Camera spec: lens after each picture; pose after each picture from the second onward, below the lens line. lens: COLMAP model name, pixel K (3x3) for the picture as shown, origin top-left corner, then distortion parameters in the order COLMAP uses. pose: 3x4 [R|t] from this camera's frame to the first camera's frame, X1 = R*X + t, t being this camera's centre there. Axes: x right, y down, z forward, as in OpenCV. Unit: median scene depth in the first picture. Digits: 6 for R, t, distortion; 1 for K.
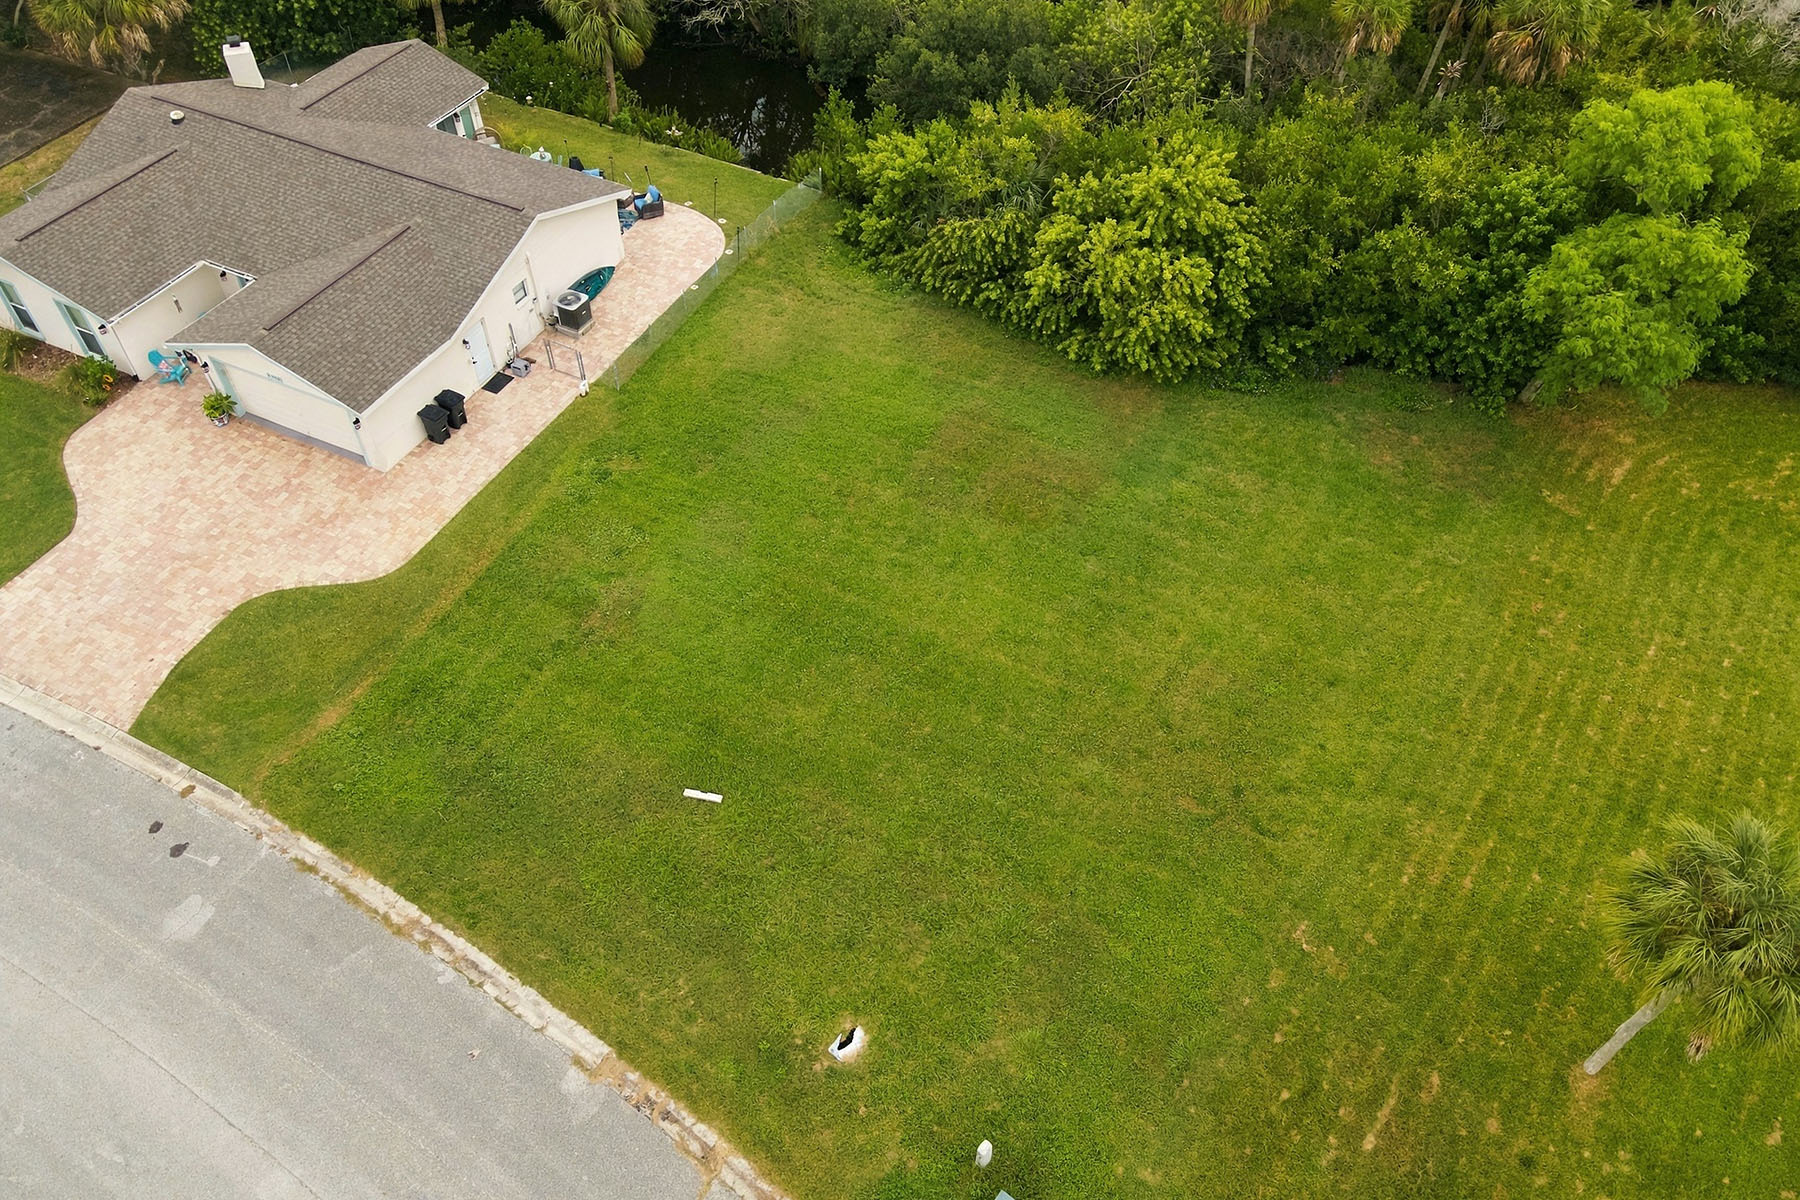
lens RADIAL K [[1316.9, 0, 896.2], [0, 1316.9, 616.3], [0, 0, 1]] dist [0.027082, 0.041842]
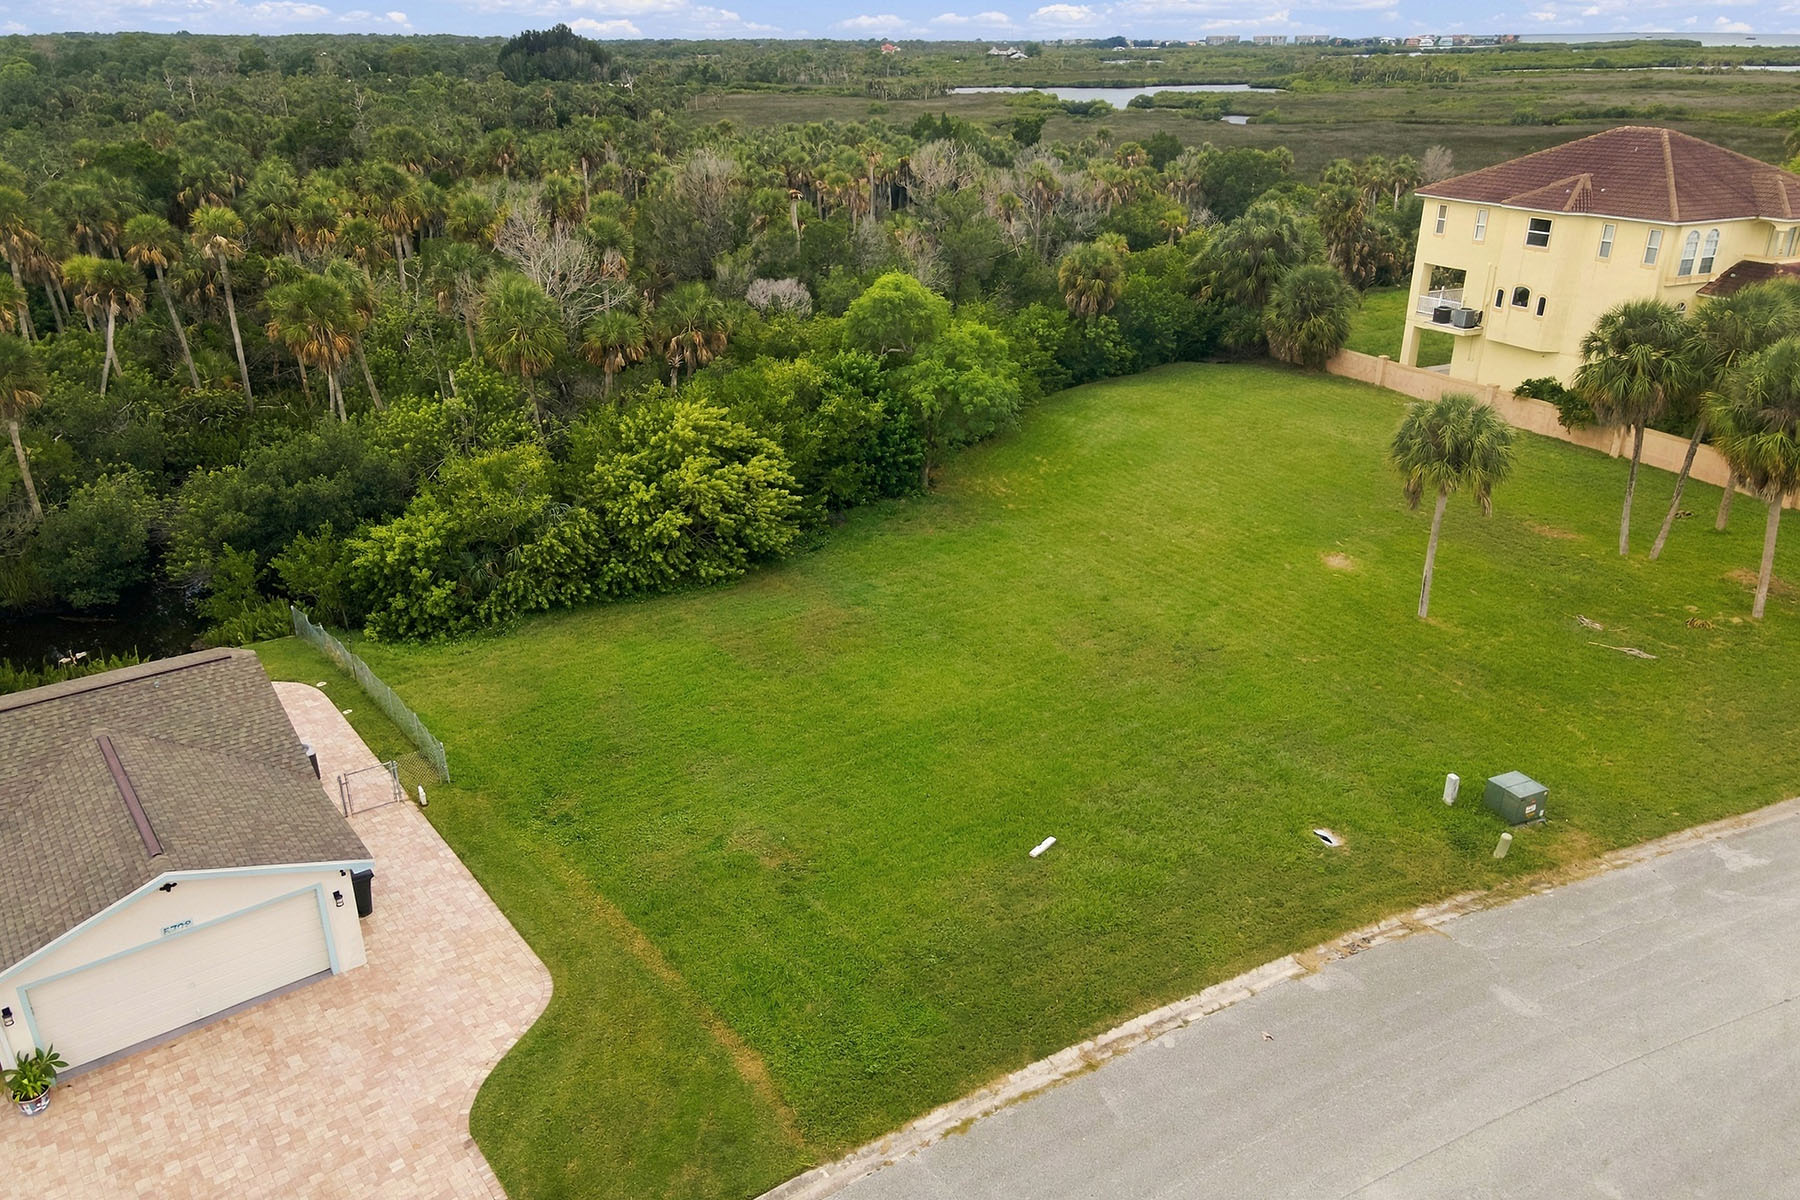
lens RADIAL K [[1306.1, 0, 896.9], [0, 1306.1, 623.4], [0, 0, 1]] dist [0.041279, 0.010566]
pose [[0.449394, -0.368668, 0.813713, -0.803239], [0.672722, 0.738984, -0.036718, -0.025546], [-0.587784, 0.563904, 0.580106, 0.319970]]
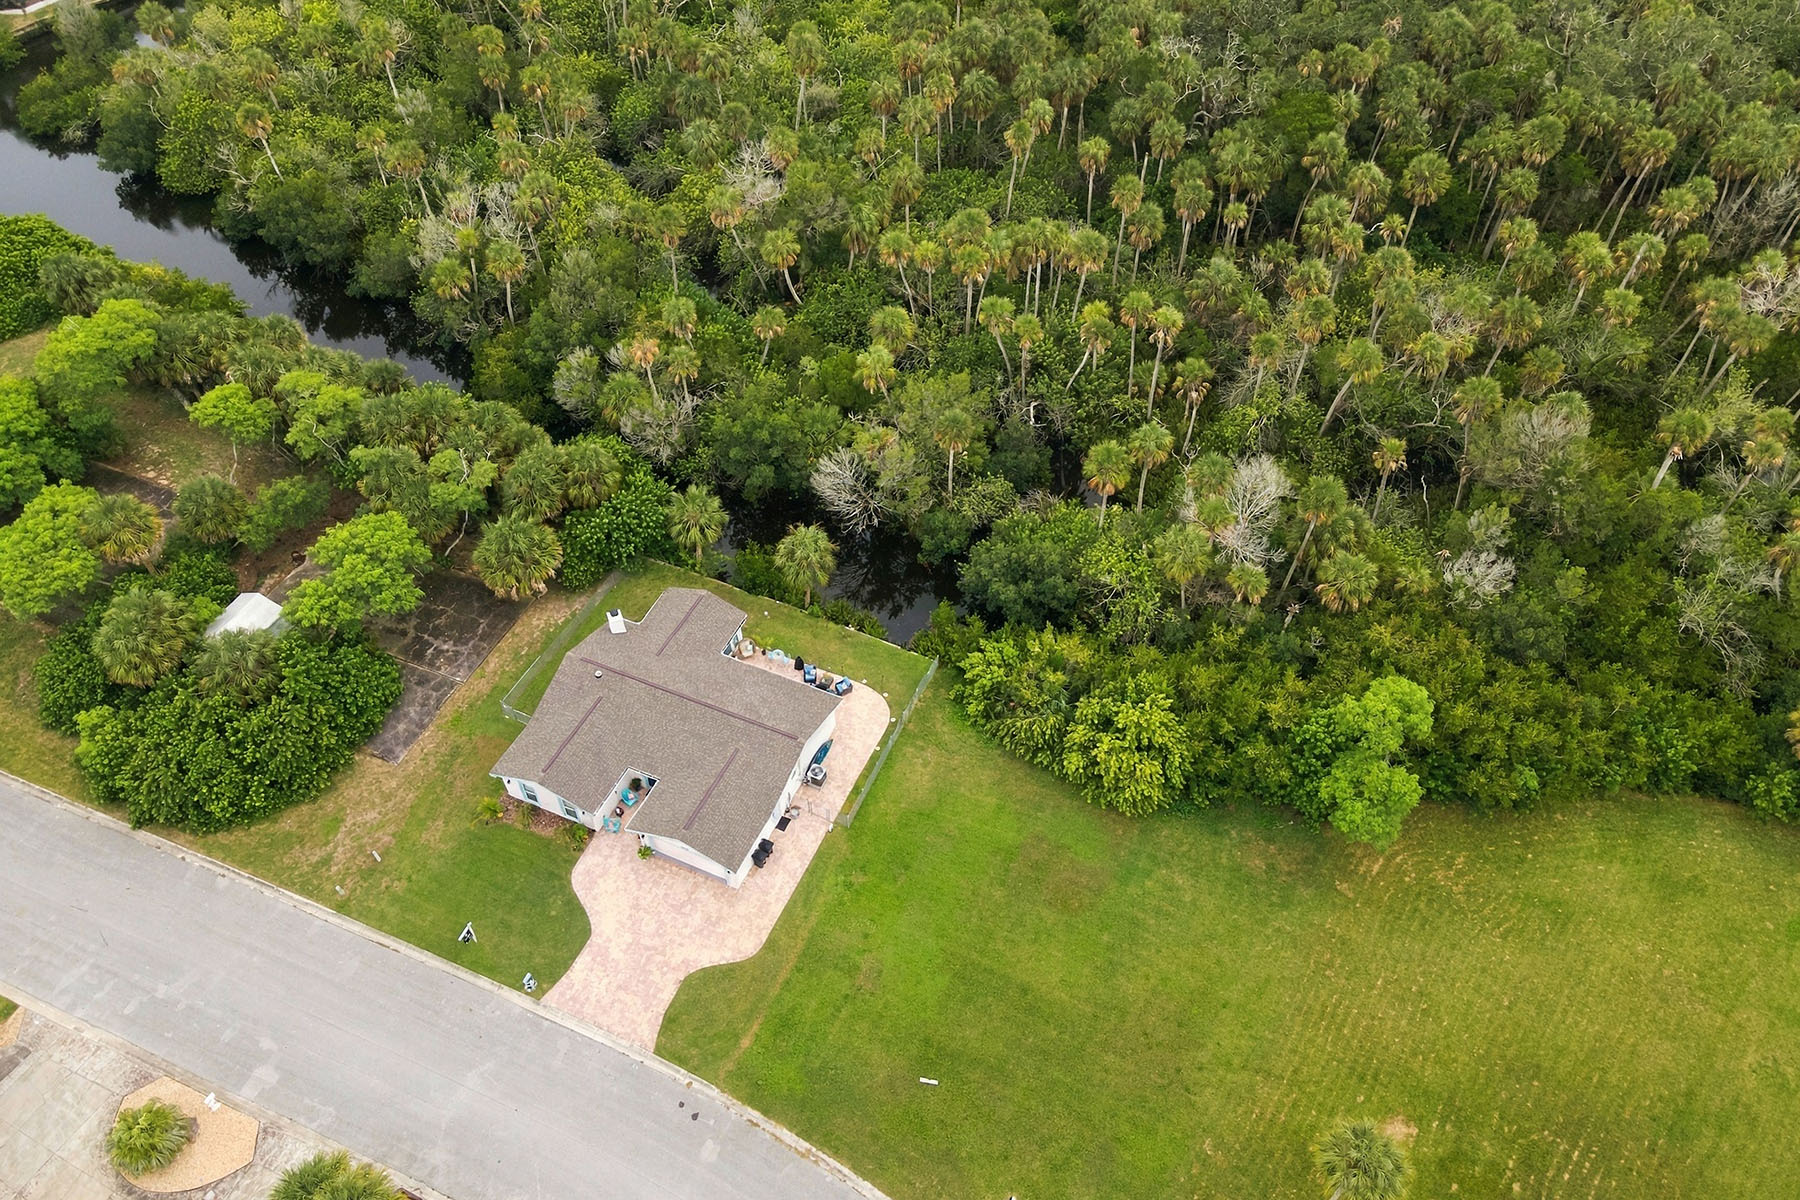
lens RADIAL K [[1316.9, 0, 896.2], [0, 1316.9, 616.3], [0, 0, 1]] dist [0.027082, 0.041842]
pose [[0.999491, -0.031713, 0.003574, -0.154274], [0.031692, 0.999481, 0.005825, -0.530472], [-0.003757, -0.005709, 0.999977, -0.959298]]
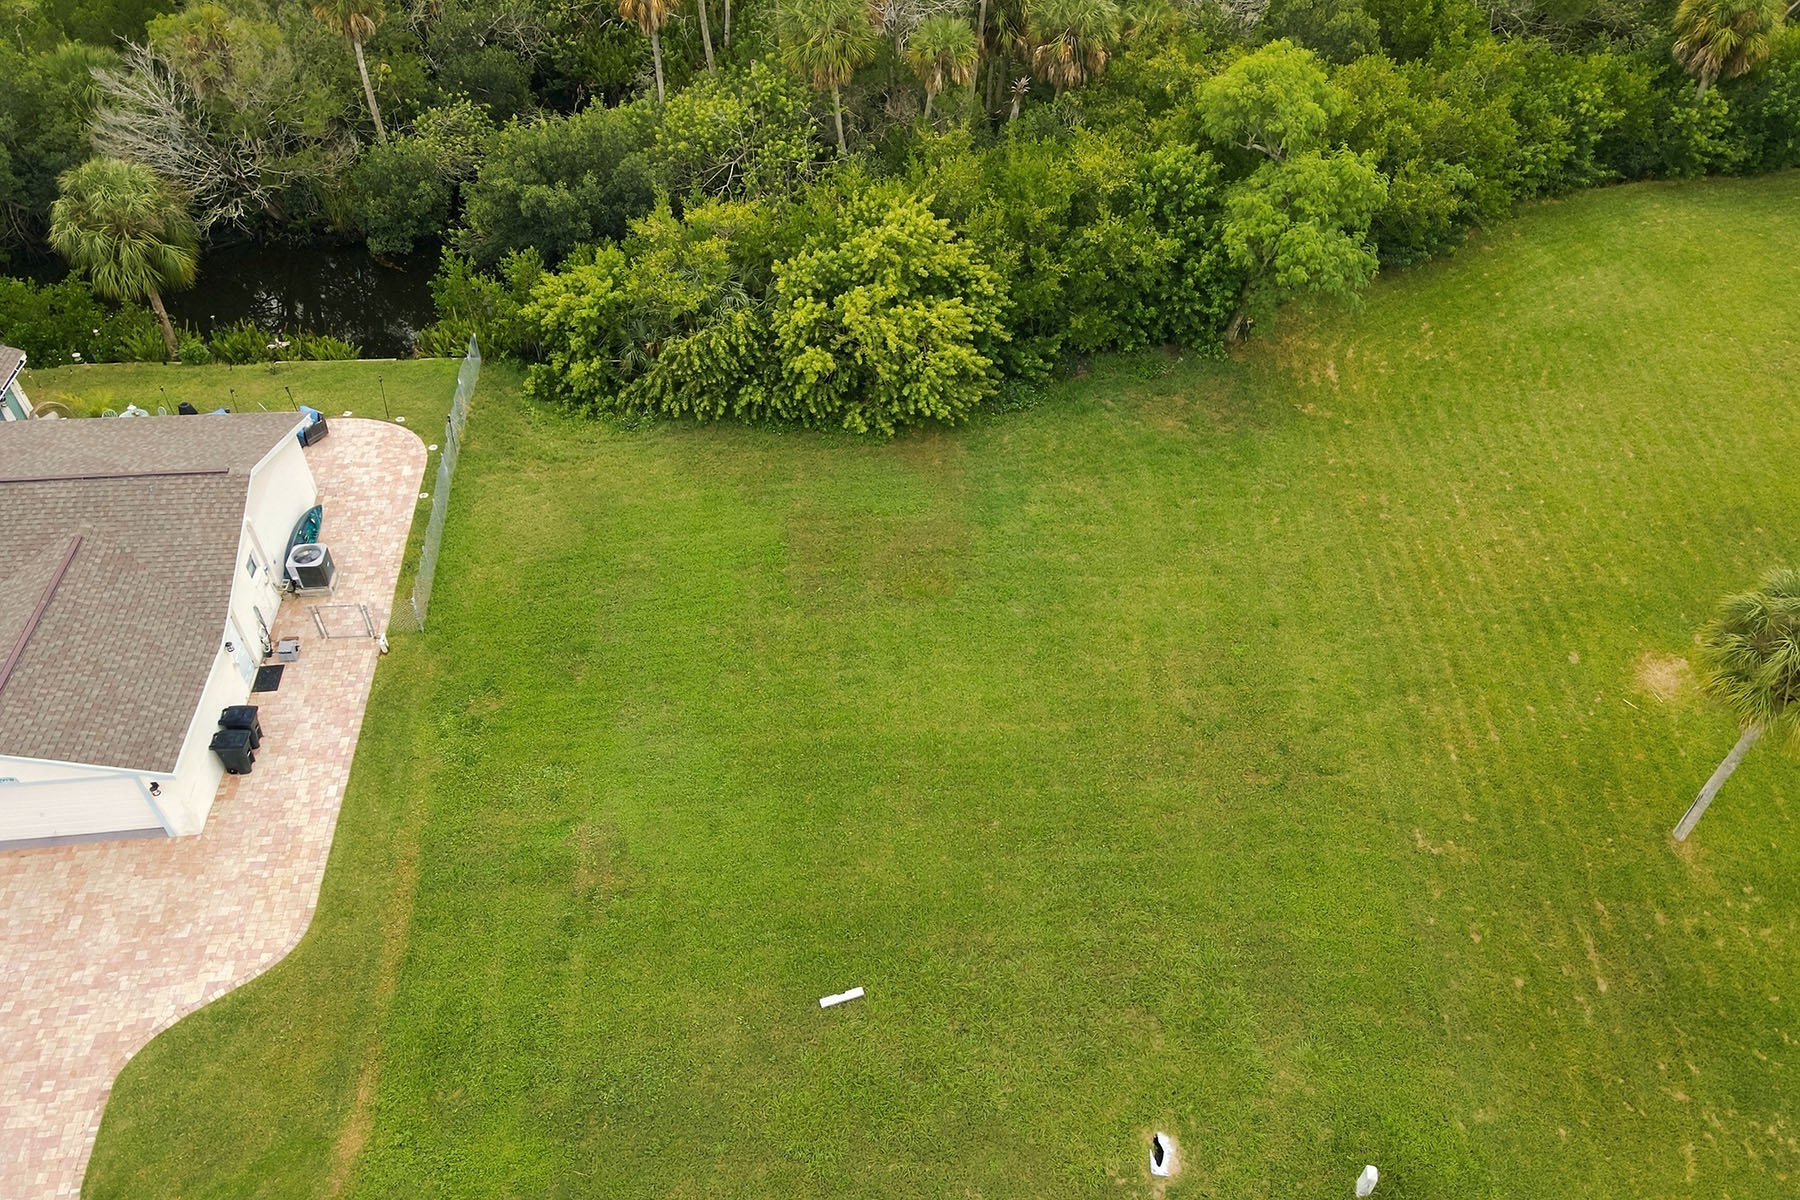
lens RADIAL K [[1306.1, 0, 896.9], [0, 1306.1, 623.4], [0, 0, 1]] dist [0.041279, 0.010566]
pose [[0.849002, -0.367704, 0.379460, -0.299024], [0.389566, 0.920767, 0.020628, -0.082201], [-0.356979, 0.130312, 0.924978, 0.119835]]
